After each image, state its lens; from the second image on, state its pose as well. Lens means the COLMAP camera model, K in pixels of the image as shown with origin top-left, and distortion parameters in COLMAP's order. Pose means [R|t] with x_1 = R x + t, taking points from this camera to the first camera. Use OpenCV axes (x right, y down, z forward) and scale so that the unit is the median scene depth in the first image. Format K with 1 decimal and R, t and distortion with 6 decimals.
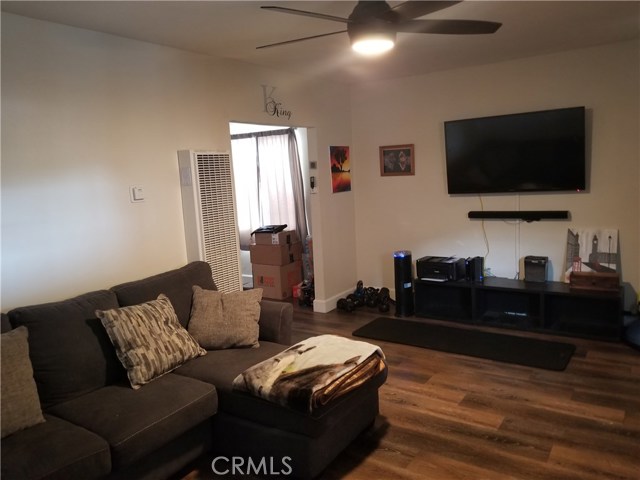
lens RADIAL K [[483.3, 0, 320.0], [0, 483.3, 240.0], [0, 0, 1]] dist [0.010362, 0.002858]
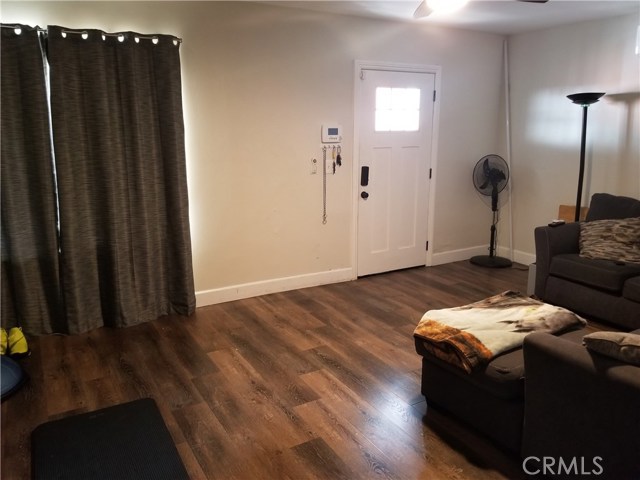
lens RADIAL K [[483.3, 0, 320.0], [0, 483.3, 240.0], [0, 0, 1]] dist [0.010362, 0.002858]
pose [[-0.901923, -0.034733, 0.430499, -0.083124], [0.114663, 0.941735, 0.316208, -0.209511], [-0.416399, 0.334558, -0.845389, 1.644165]]
